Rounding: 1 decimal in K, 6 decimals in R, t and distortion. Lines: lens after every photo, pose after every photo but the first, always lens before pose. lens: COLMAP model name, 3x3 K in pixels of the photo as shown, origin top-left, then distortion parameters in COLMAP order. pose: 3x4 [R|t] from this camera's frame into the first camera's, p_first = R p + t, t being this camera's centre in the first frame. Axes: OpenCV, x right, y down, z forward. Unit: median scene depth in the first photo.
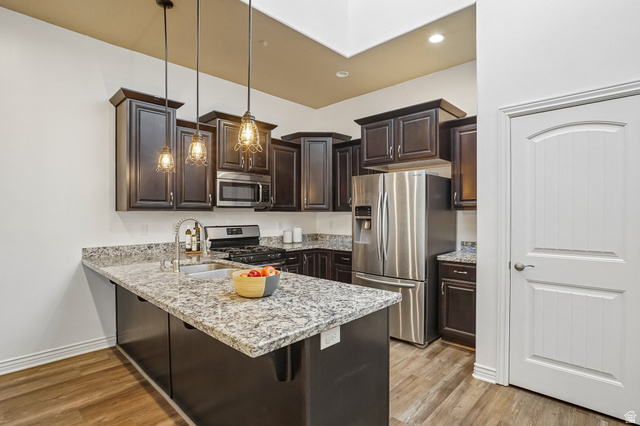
lens RADIAL K [[308.9, 0, 320.2], [0, 308.9, 218.0], [0, 0, 1]] dist [-0.014286, 0.002406]
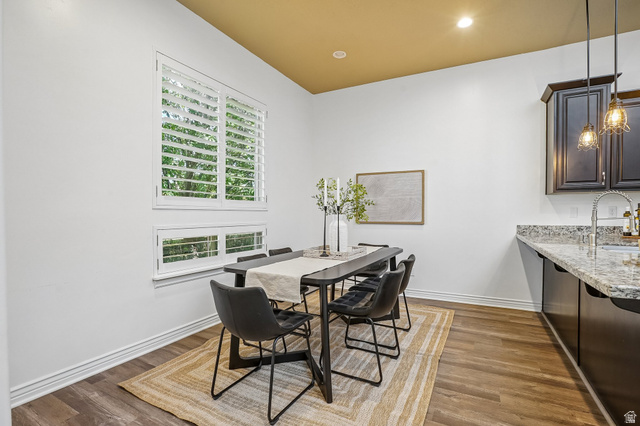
lens RADIAL K [[301.6, 0, 318.9], [0, 301.6, 216.8], [0, 0, 1]] dist [-0.021565, 0.003675]
pose [[0.241035, 0.003750, -0.970509, 0.212392], [-0.025311, 0.999677, -0.002424, 0.087294], [0.970186, 0.025148, 0.241052, -0.079525]]
